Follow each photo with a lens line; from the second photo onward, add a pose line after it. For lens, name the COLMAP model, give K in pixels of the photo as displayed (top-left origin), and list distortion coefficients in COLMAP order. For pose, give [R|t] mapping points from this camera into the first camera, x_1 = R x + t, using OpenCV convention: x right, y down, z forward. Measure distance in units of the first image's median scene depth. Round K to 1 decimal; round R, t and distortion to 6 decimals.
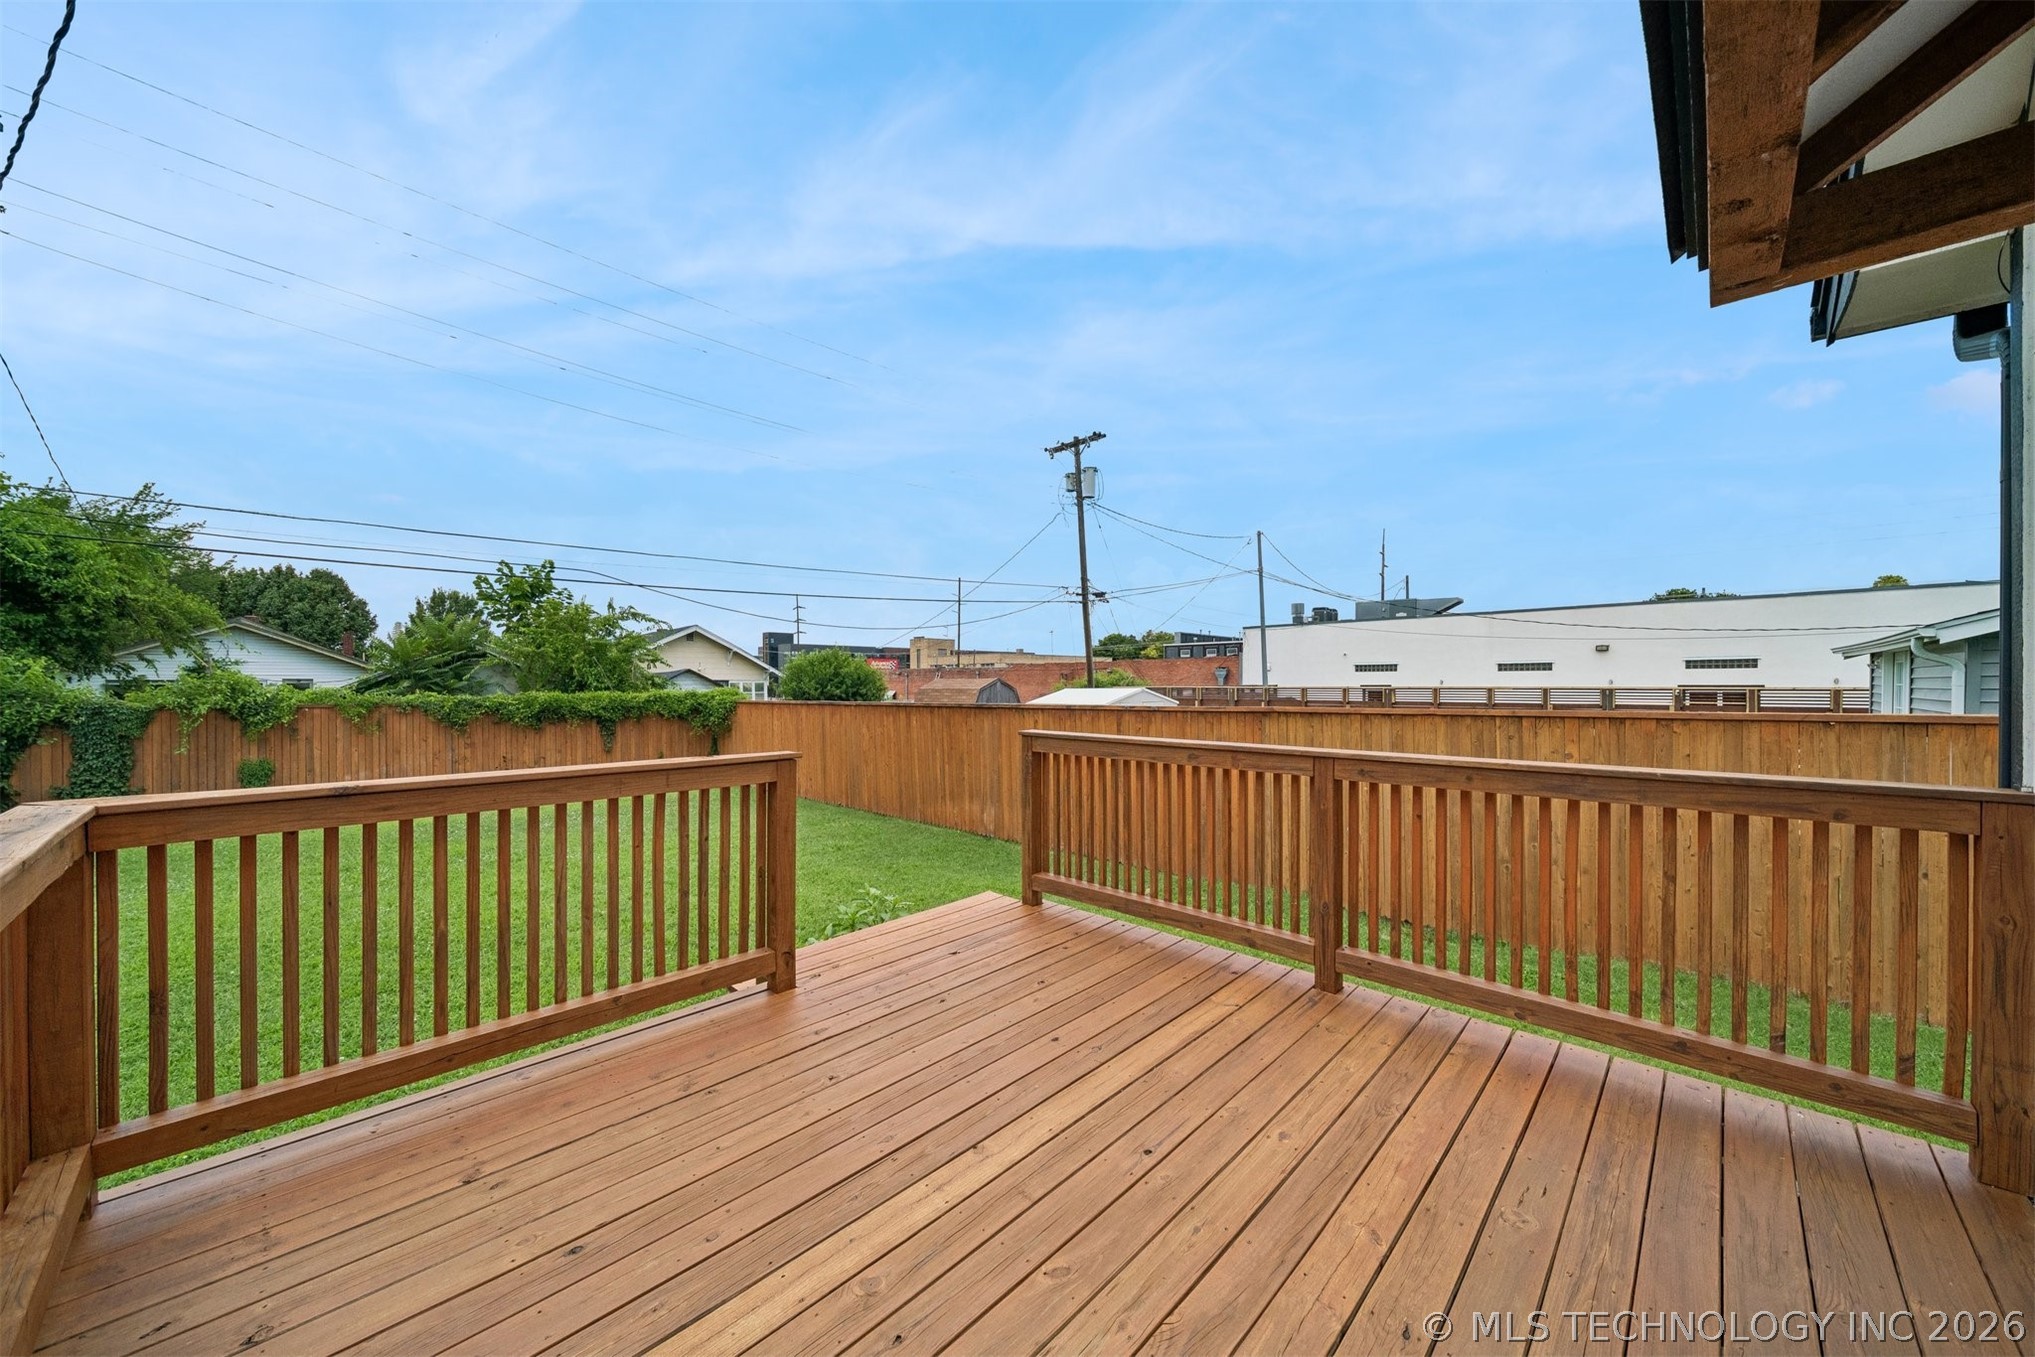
lens RADIAL K [[723.5, 0, 1012.7], [0, 723.5, 686.6], [0, 0, 1]] dist [0.000845, -0.000509]
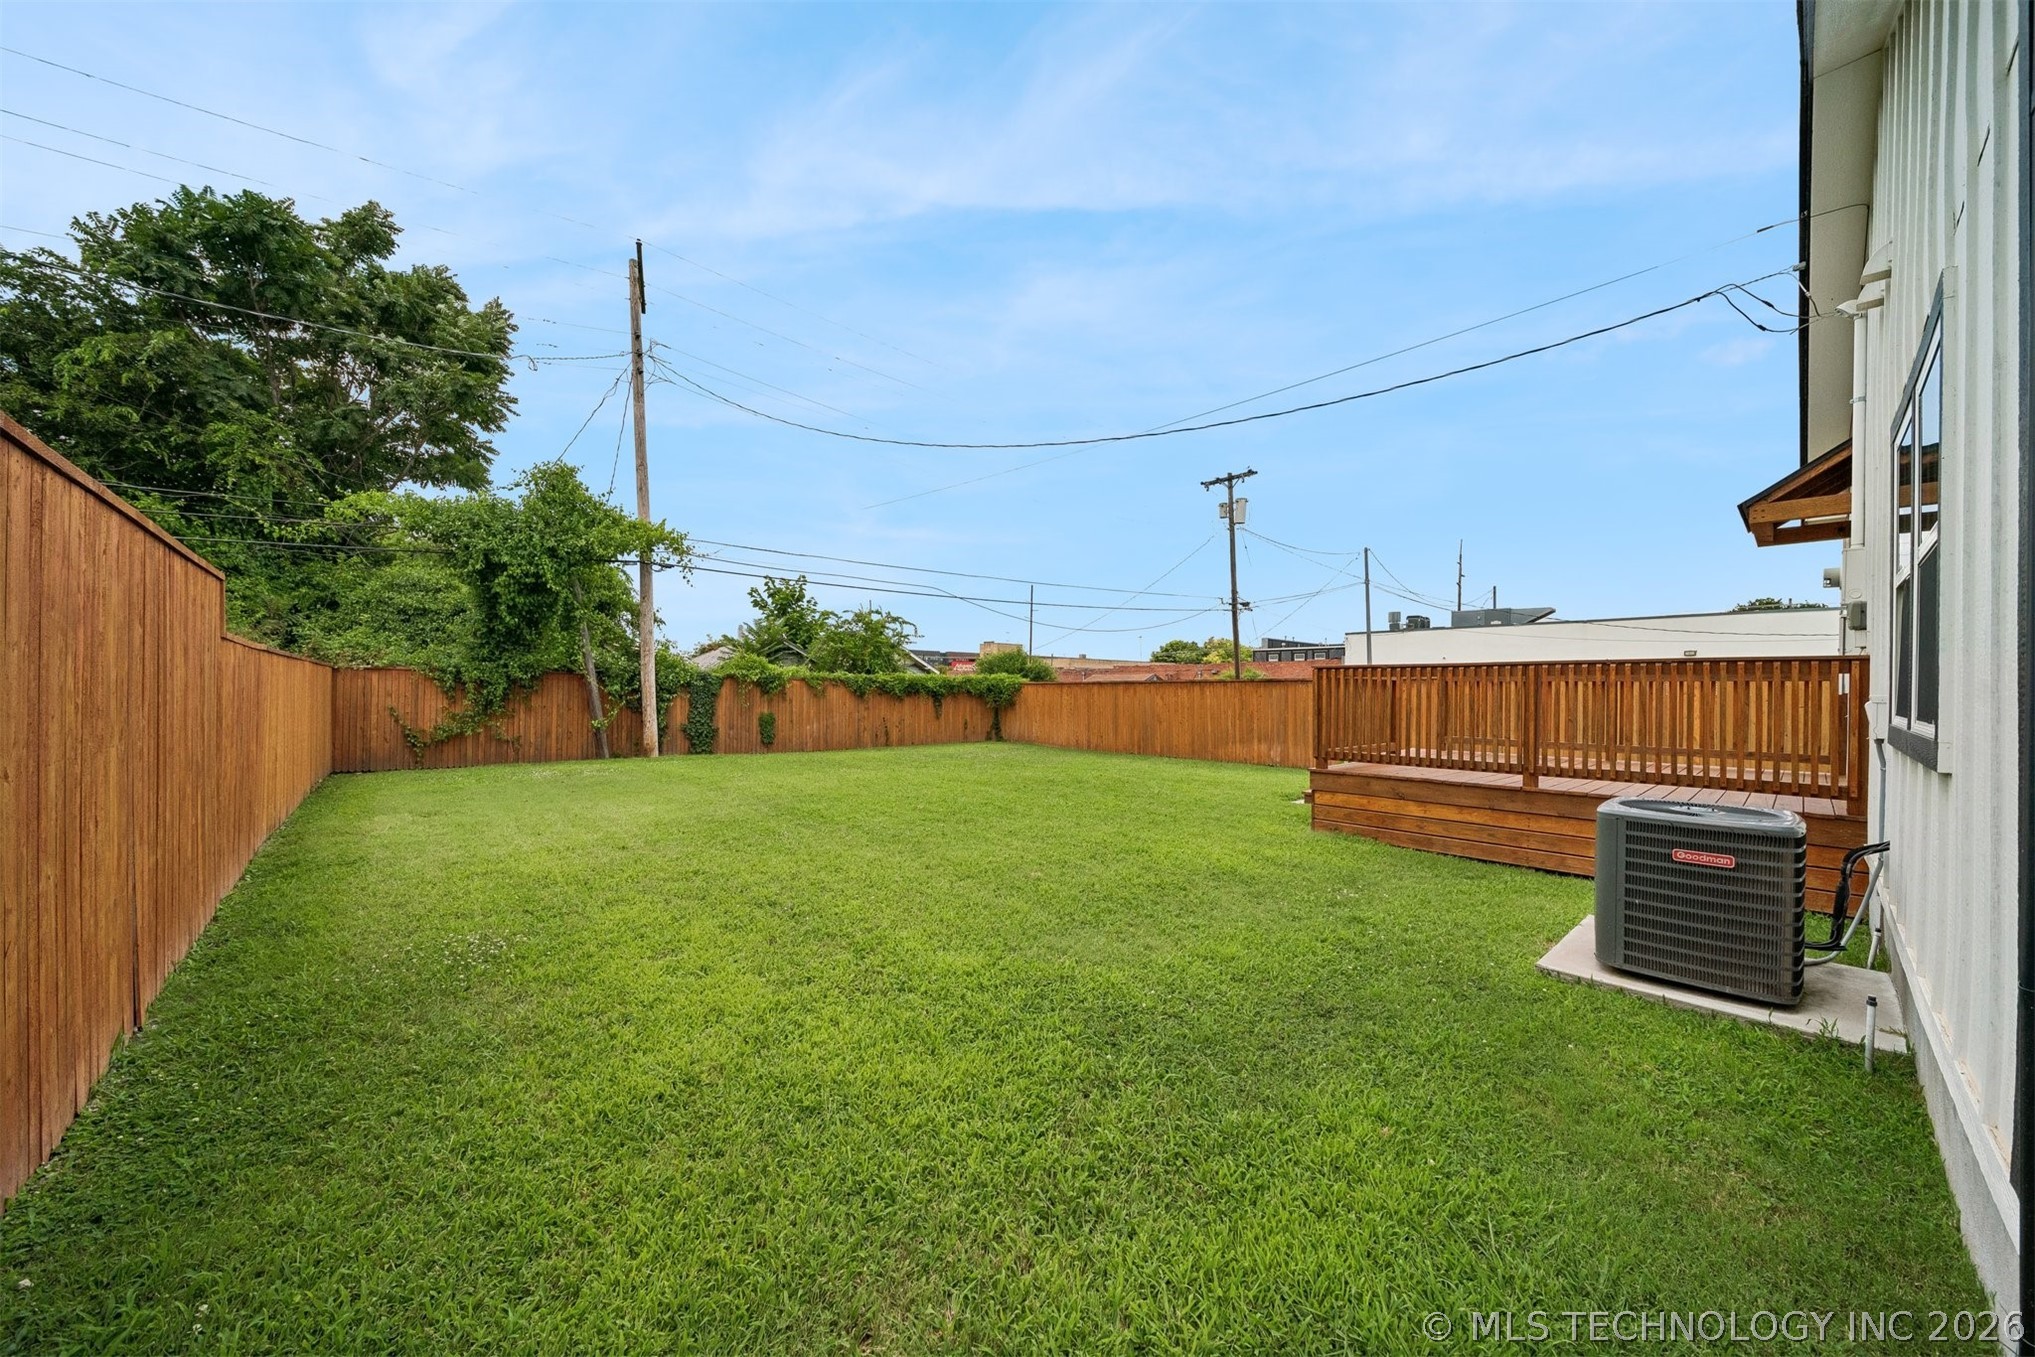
lens RADIAL K [[717.7, 0, 1026.2], [0, 717.7, 687.1], [0, 0, 1]] dist [0.000926, 0.000025]
pose [[0.998391, 0.010323, -0.055759, -0.175665], [-0.010719, 0.999919, -0.006799, 0.021433], [0.055685, 0.007386, 0.998421, -0.200807]]
